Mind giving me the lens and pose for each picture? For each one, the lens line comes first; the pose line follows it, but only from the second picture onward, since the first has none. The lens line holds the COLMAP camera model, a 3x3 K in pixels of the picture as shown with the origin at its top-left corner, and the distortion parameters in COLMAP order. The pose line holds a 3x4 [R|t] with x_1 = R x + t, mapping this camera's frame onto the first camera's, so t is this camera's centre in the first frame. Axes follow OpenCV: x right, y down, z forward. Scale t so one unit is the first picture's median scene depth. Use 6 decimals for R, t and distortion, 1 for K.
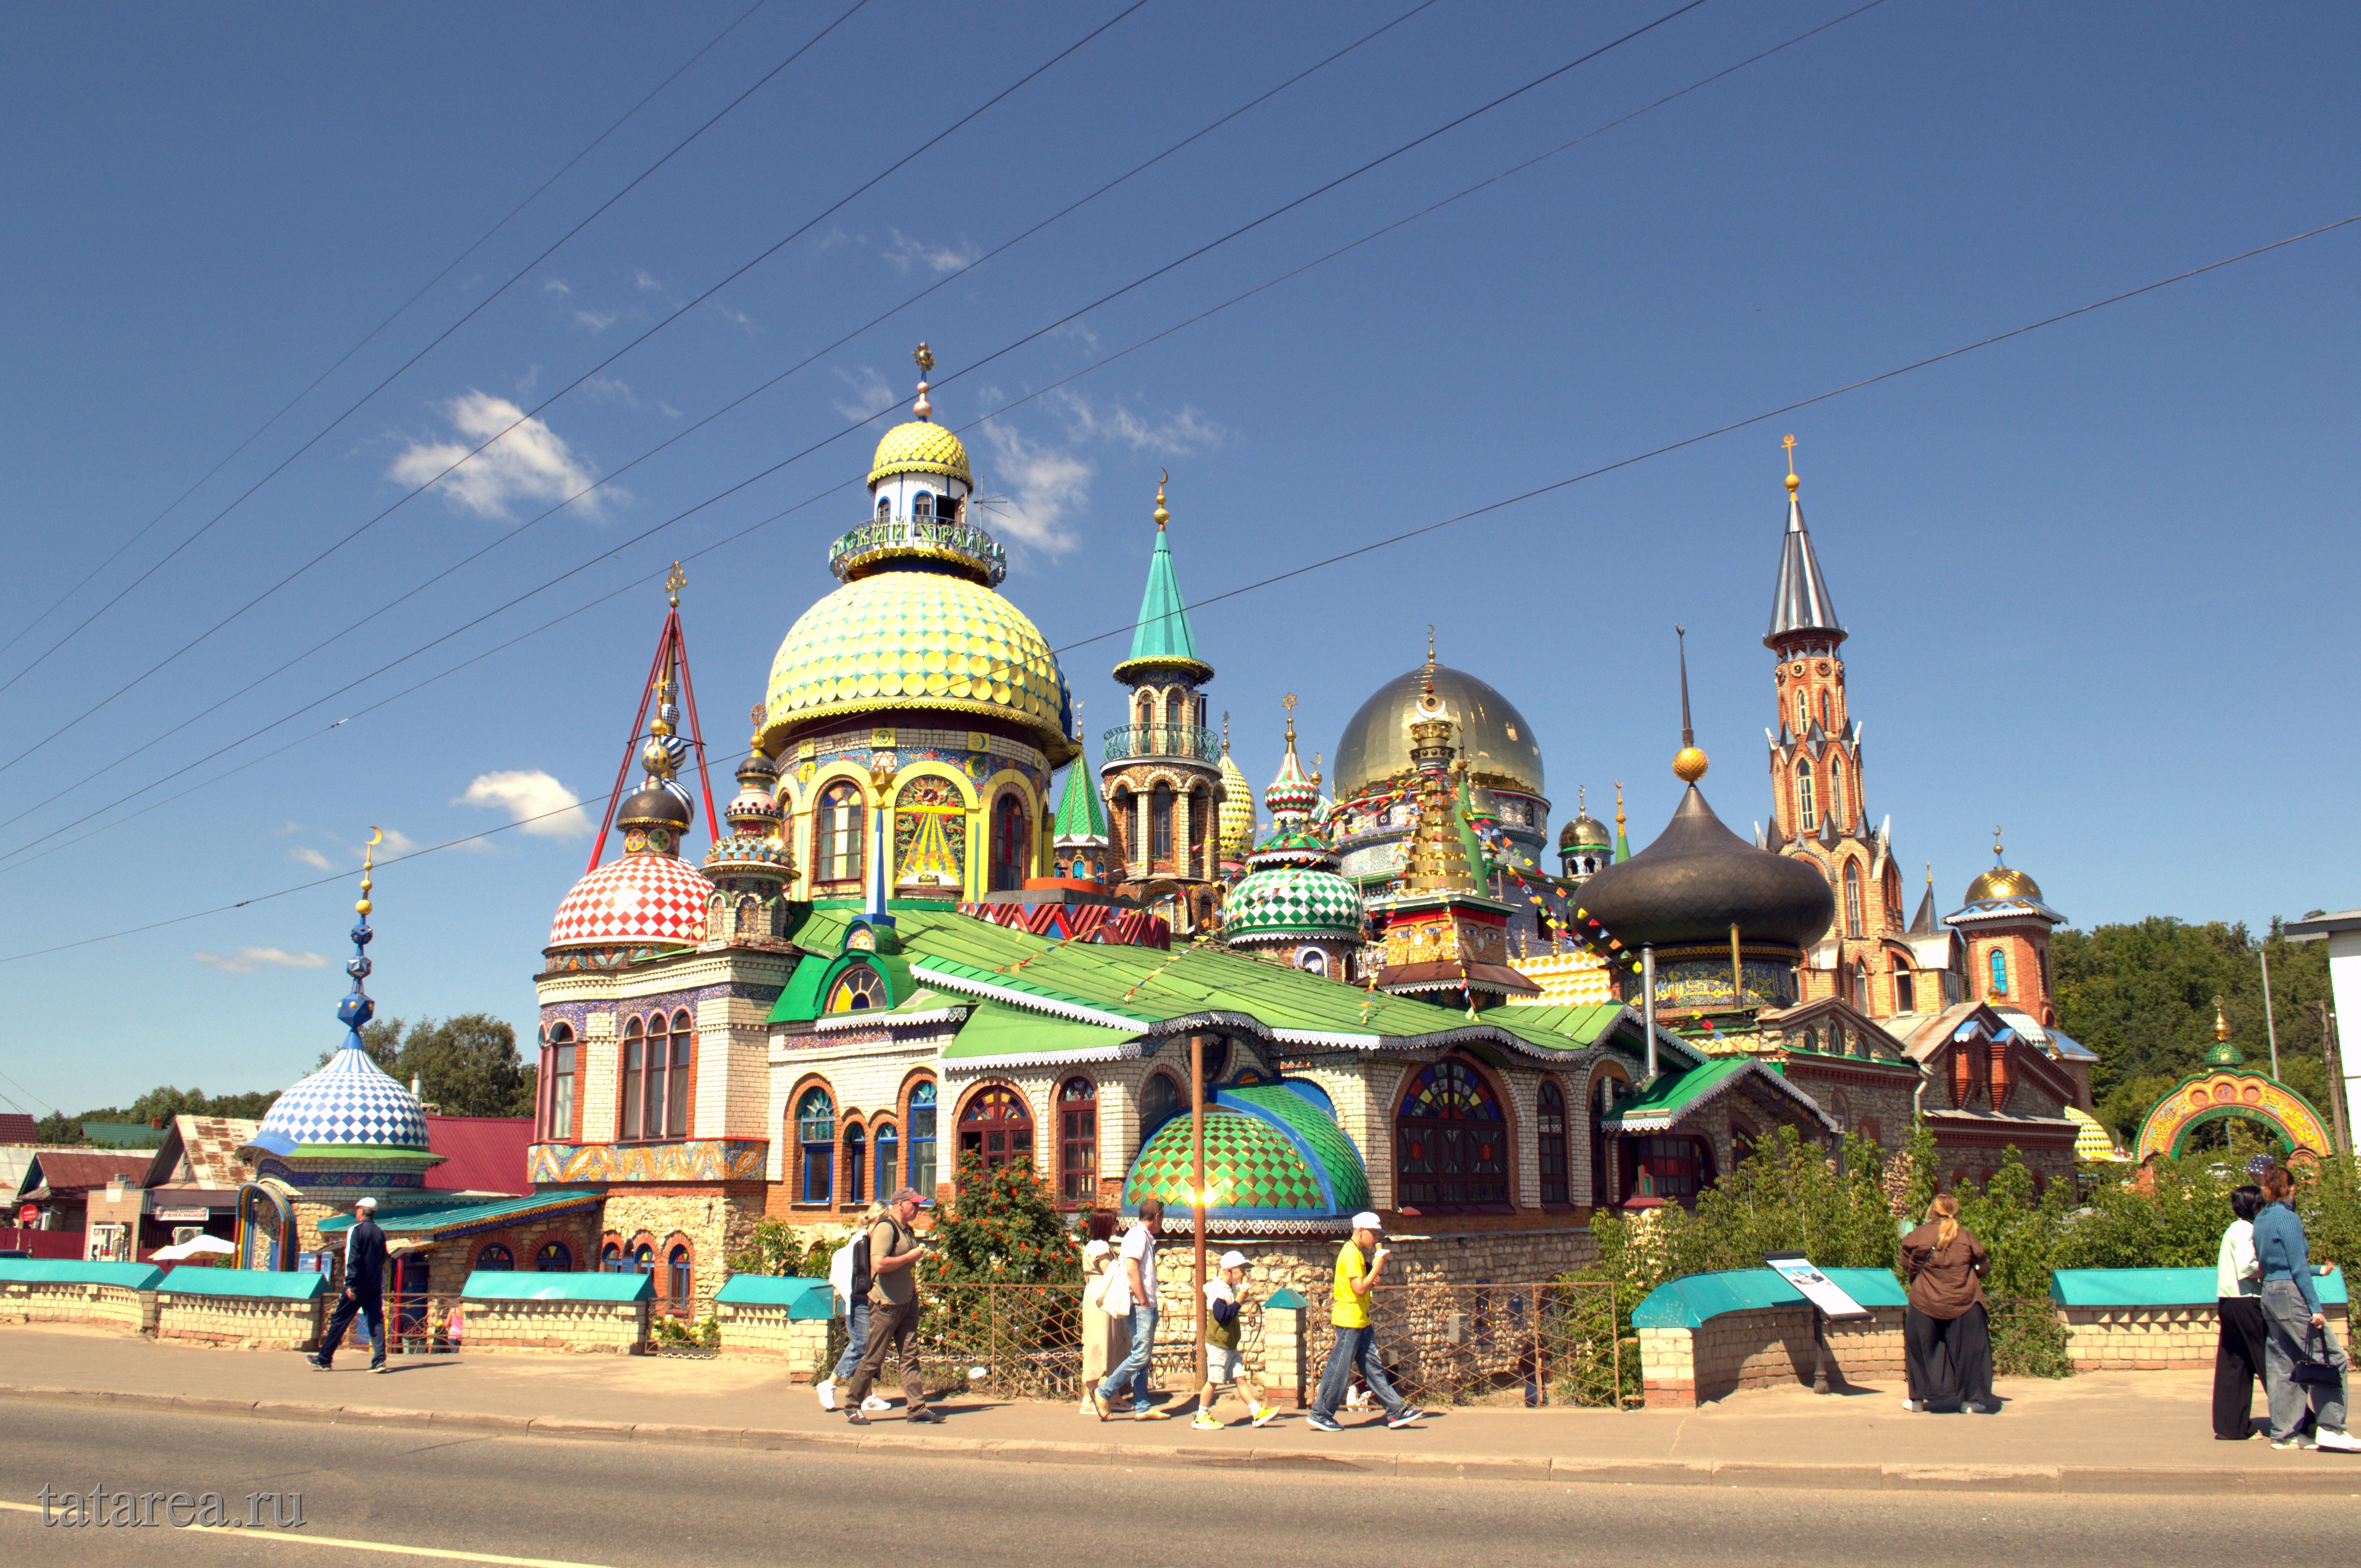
lens RADIAL K [[1886.1, 0, 1173.5], [0, 1886.1, 790.5], [0, 0, 1]] dist [-0.081010, 0.008420]
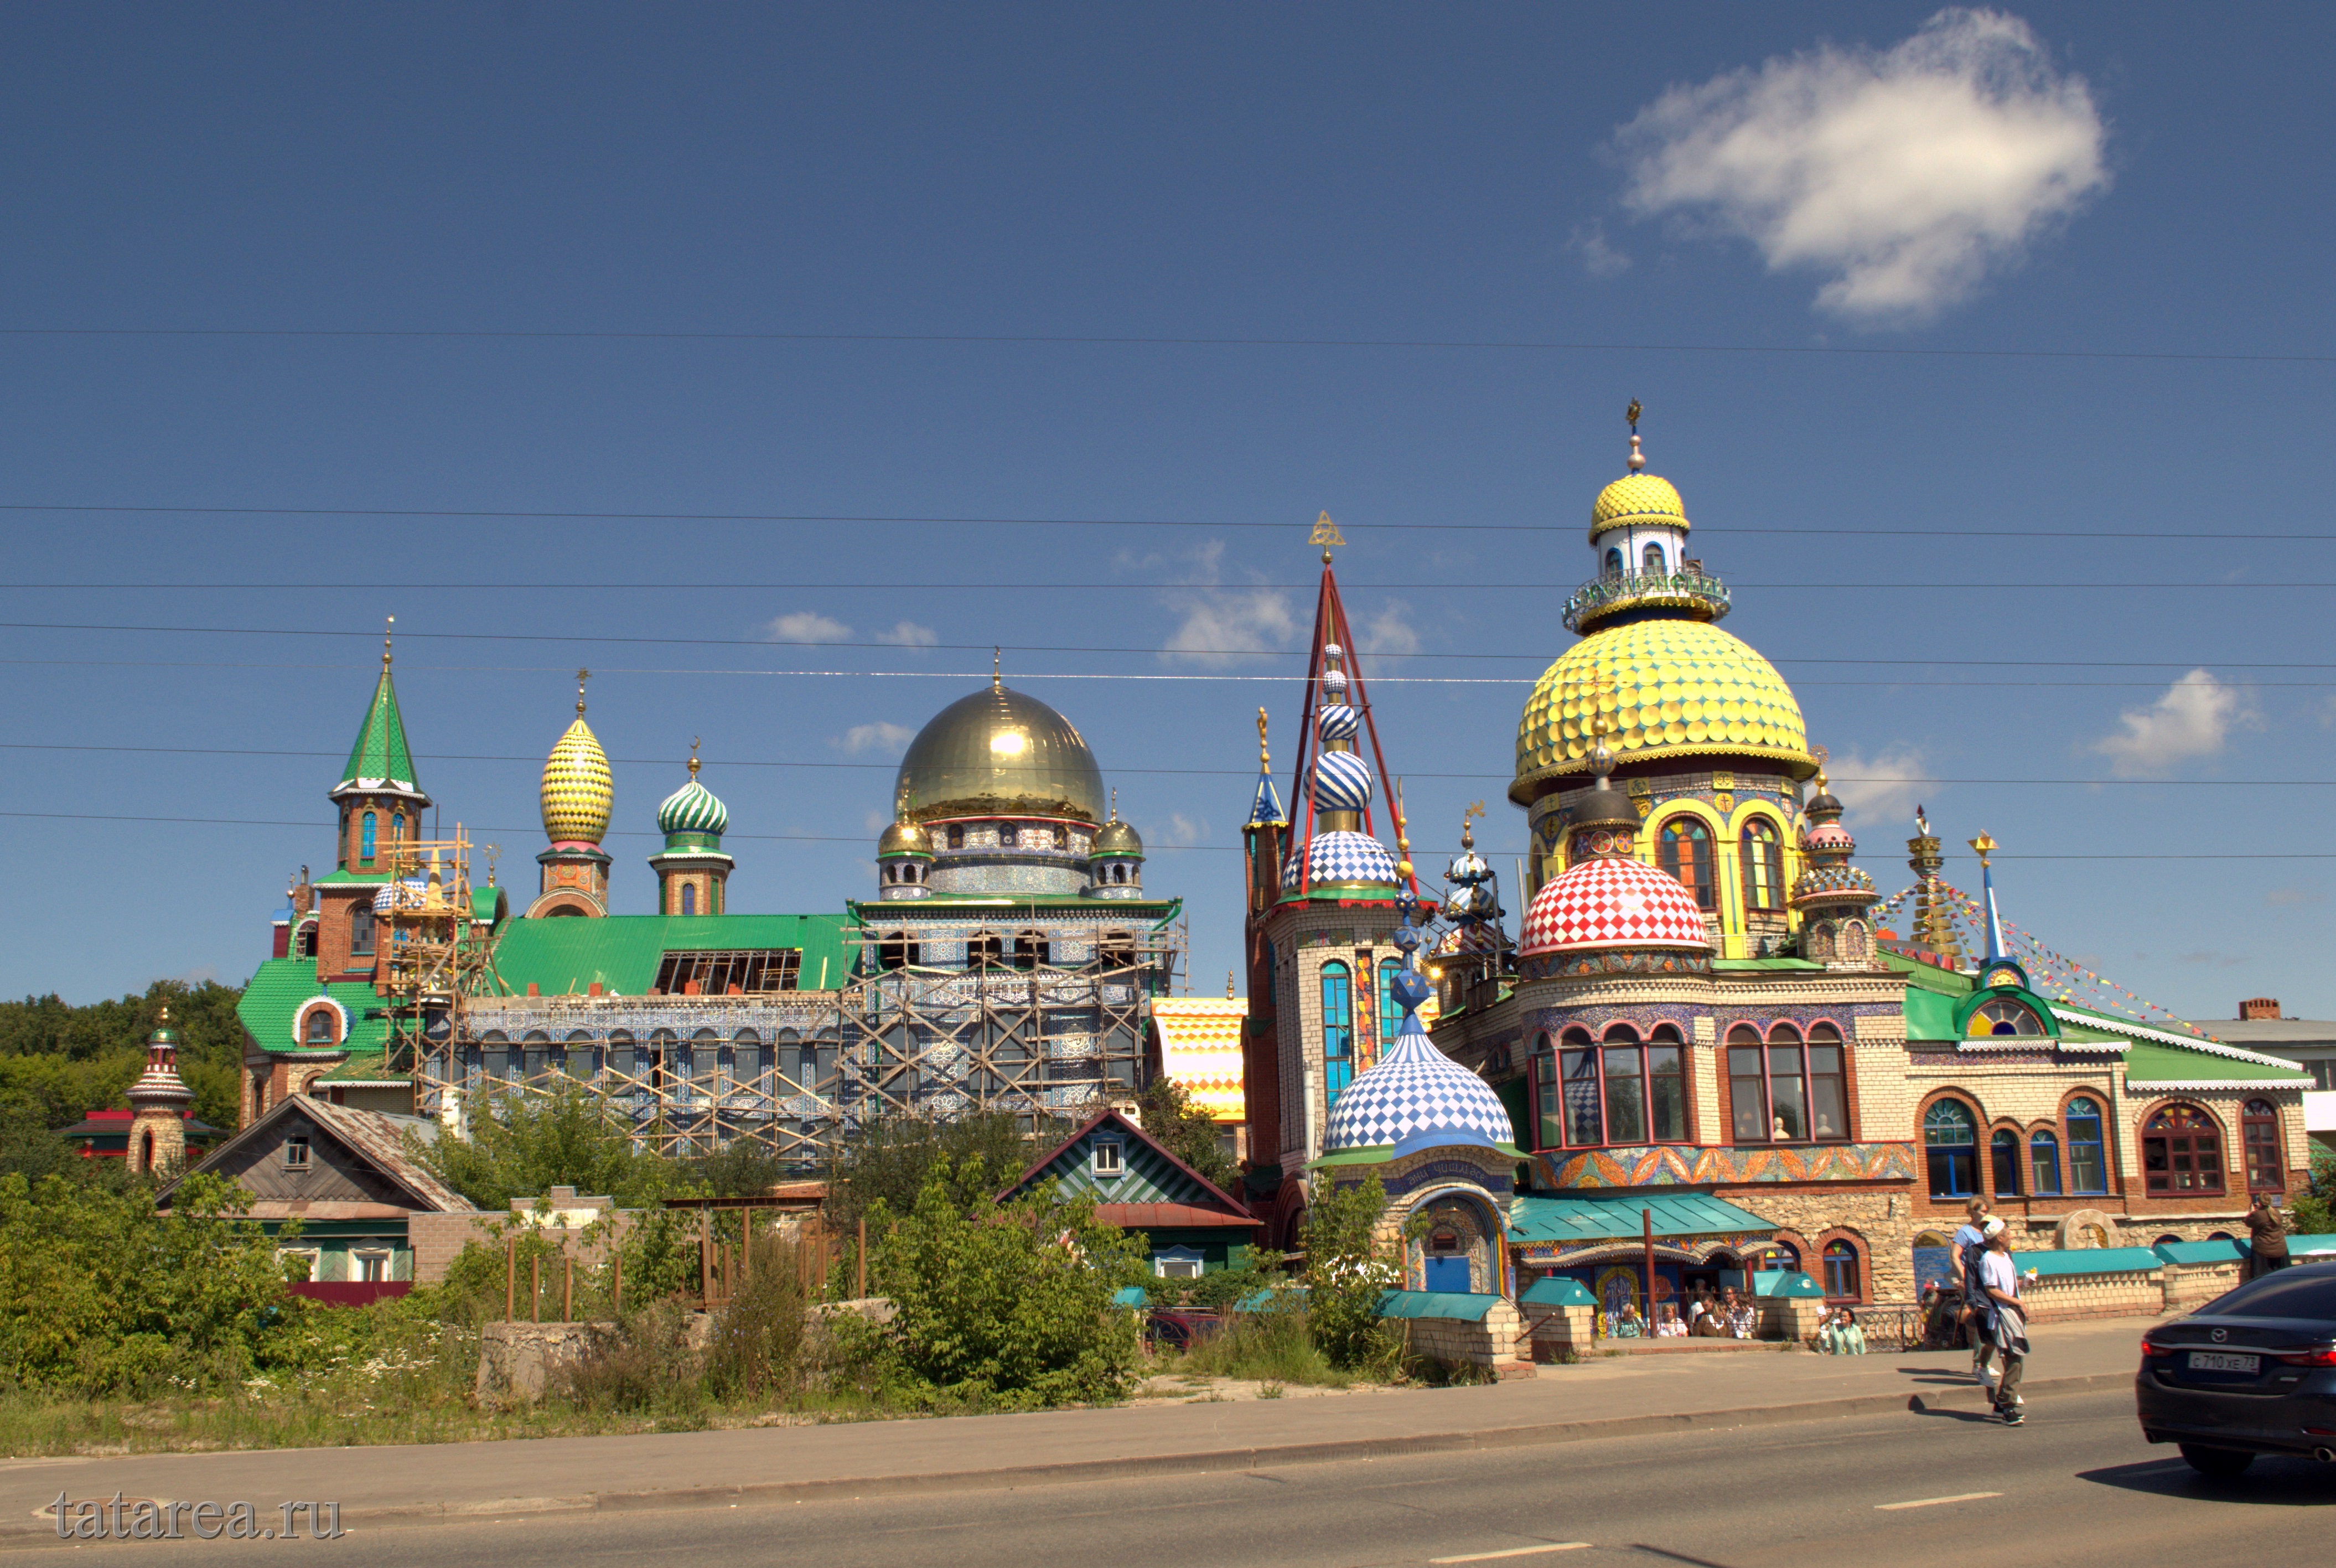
lens RADIAL K [[2068.7, 0, 1117.6], [0, 2068.7, 852.2], [0, 0, 1]] dist [-0.077388, 0.007011]
pose [[0.639738, 0.134213, 0.756784, -1.502244], [-0.150817, 0.987414, -0.047622, 0.145436], [-0.753650, -0.083670, 0.651928, 0.577215]]
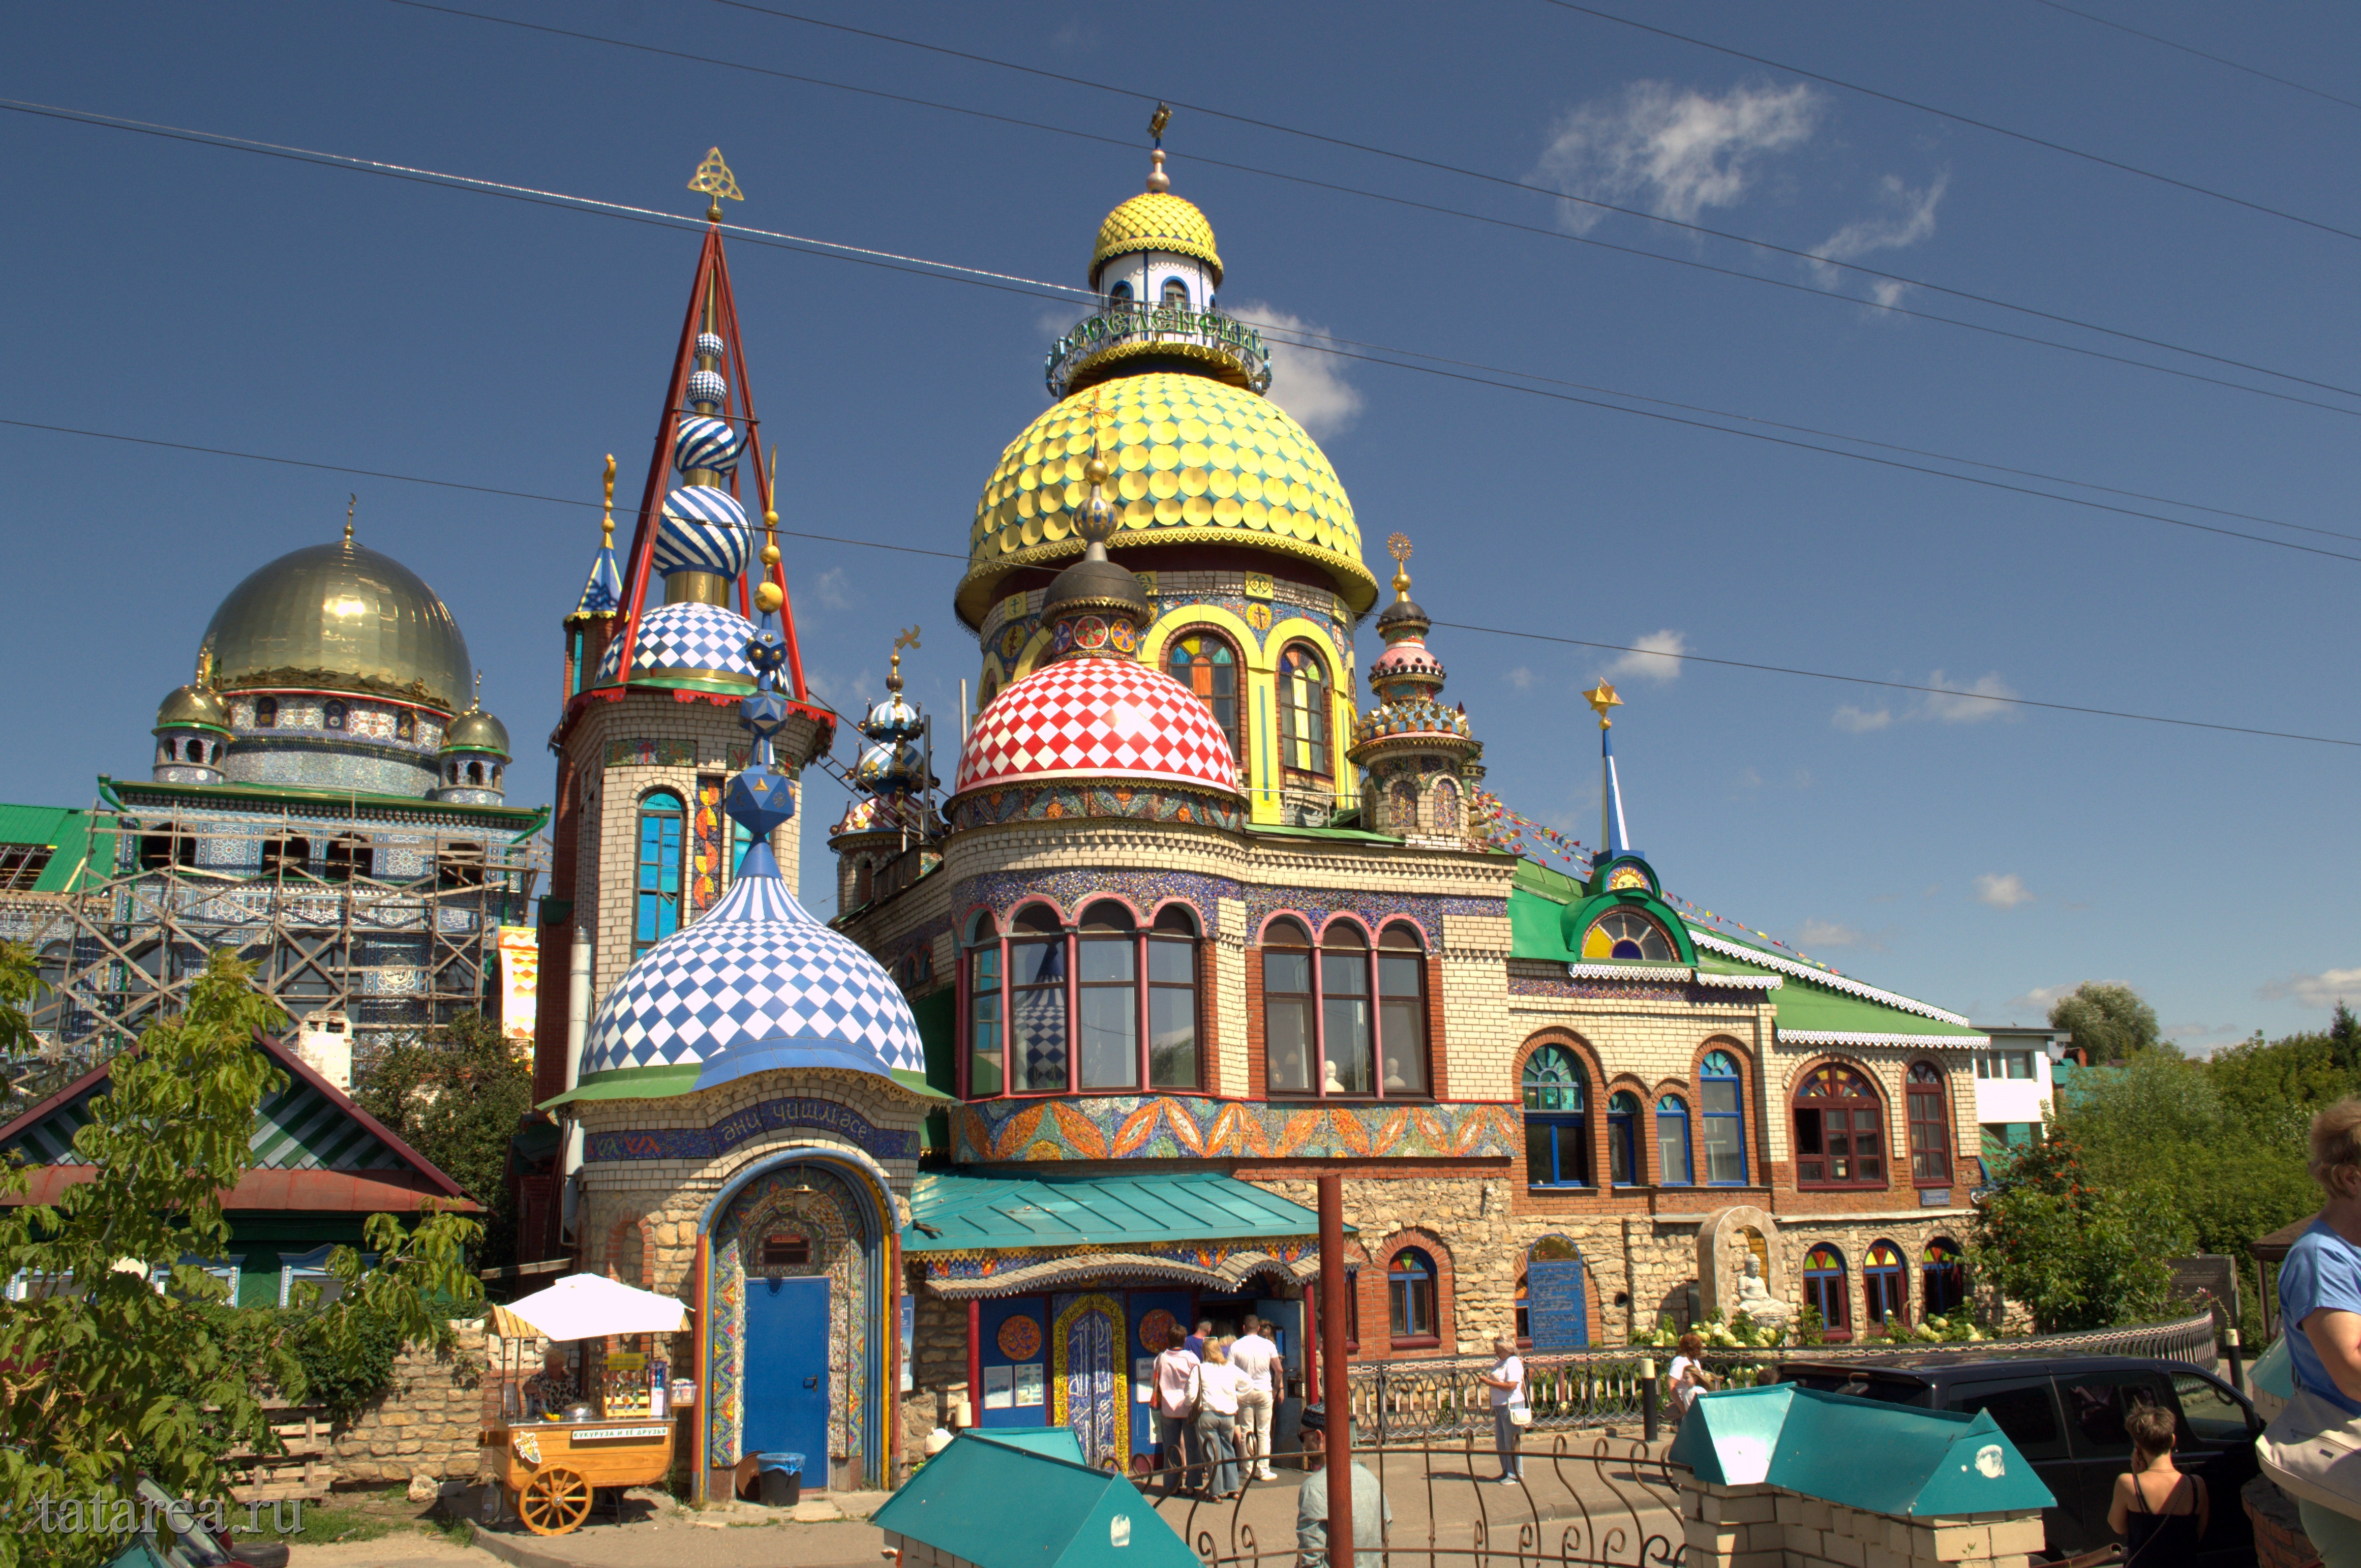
lens RADIAL K [[1886.1, 0, 1173.5], [0, 1886.1, 790.5], [0, 0, 1]] dist [-0.081010, 0.008420]
pose [[0.375061, 0.205392, 0.903960, -1.012308], [-0.187463, 0.971803, -0.143027, 0.198810], [-0.907847, -0.115815, 0.402989, 0.836817]]
